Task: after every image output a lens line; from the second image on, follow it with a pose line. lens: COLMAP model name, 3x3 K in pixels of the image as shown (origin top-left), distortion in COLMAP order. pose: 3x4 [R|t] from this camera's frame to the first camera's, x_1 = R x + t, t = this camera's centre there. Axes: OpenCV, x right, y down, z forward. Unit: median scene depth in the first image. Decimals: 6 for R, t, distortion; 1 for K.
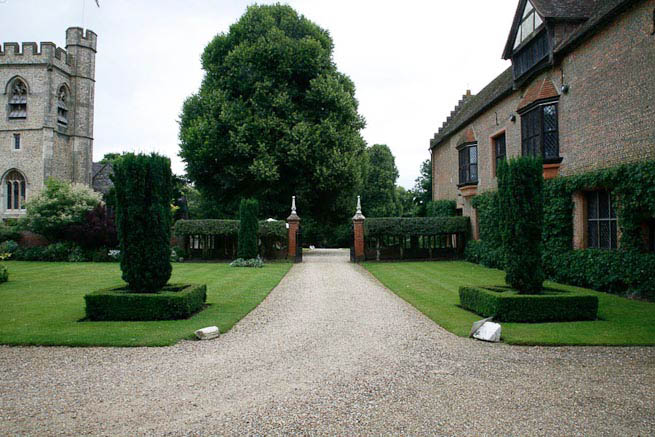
lens RADIAL K [[470.7, 0, 327.5], [0, 470.7, 218.5], [0, 0, 1]] dist [-0.109069, 0.057494]
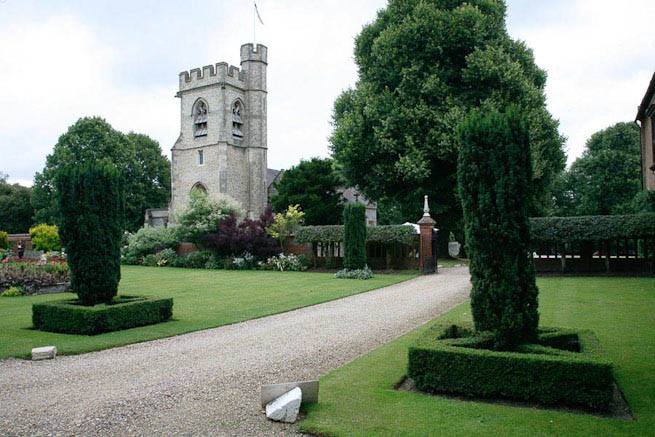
lens RADIAL K [[502.0, 0, 313.2], [0, 502.0, 218.3], [0, 0, 1]] dist [-0.112784, 0.113314]
pose [[0.866054, -0.028288, -0.499150, 0.157950], [0.024510, 0.999600, -0.014122, 0.000946], [0.499349, -0.000004, 0.866401, 0.096188]]
